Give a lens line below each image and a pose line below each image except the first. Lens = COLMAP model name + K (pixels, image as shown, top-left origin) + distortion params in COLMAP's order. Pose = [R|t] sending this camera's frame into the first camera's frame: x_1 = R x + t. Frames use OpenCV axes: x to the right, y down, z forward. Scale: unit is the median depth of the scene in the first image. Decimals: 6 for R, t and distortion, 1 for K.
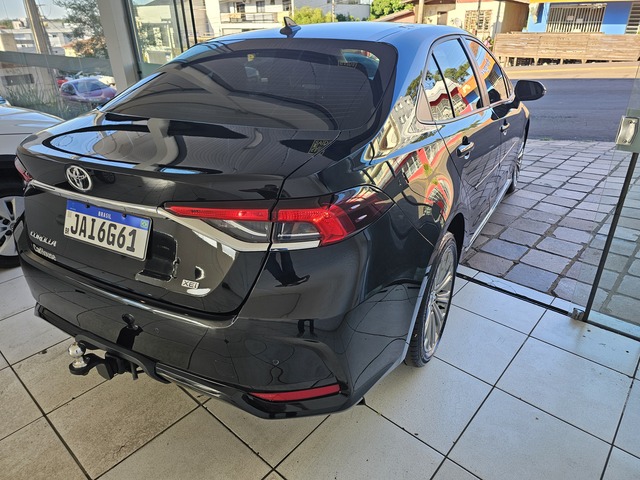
lens RADIAL K [[433.9, 0, 326.1], [0, 433.9, 238.3], [0, 0, 1]] dist [0.051215, -0.042434]
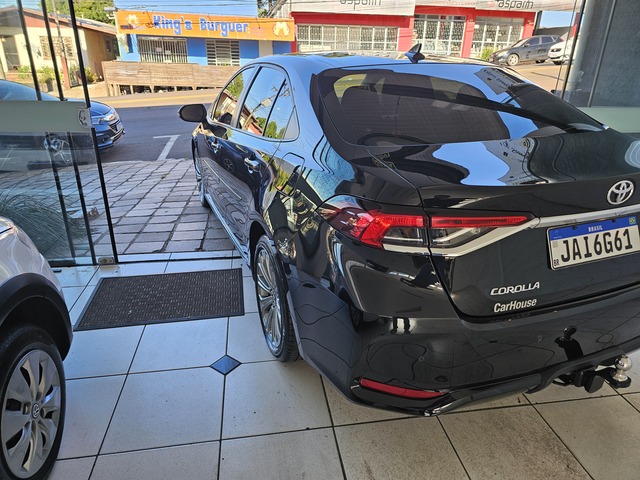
lens RADIAL K [[433.9, 0, 326.1], [0, 433.9, 238.3], [0, 0, 1]] dist [0.051215, -0.042434]
pose [[0.630193, -0.273043, 0.726845, -0.124015], [0.313112, 0.946003, 0.083894, -0.023569], [-0.710505, 0.174715, 0.681658, 0.055949]]
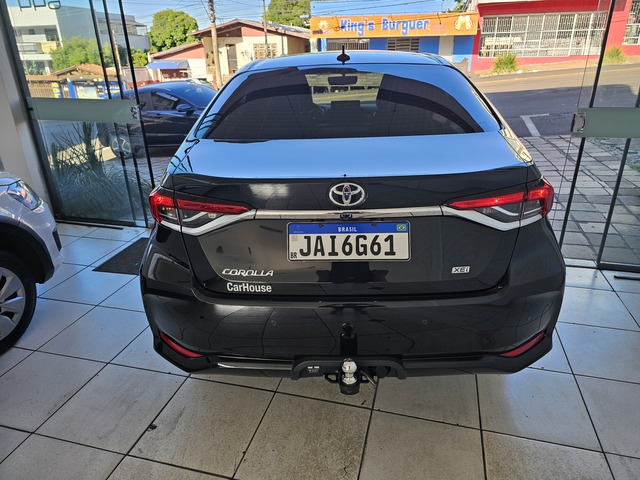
lens RADIAL K [[433.9, 0, 326.1], [0, 433.9, 238.3], [0, 0, 1]] dist [0.051215, -0.042434]
pose [[0.892775, -0.177902, 0.413888, -0.073308], [0.202394, 0.979179, -0.015691, -0.001931], [-0.402479, 0.097776, 0.910193, 0.006135]]
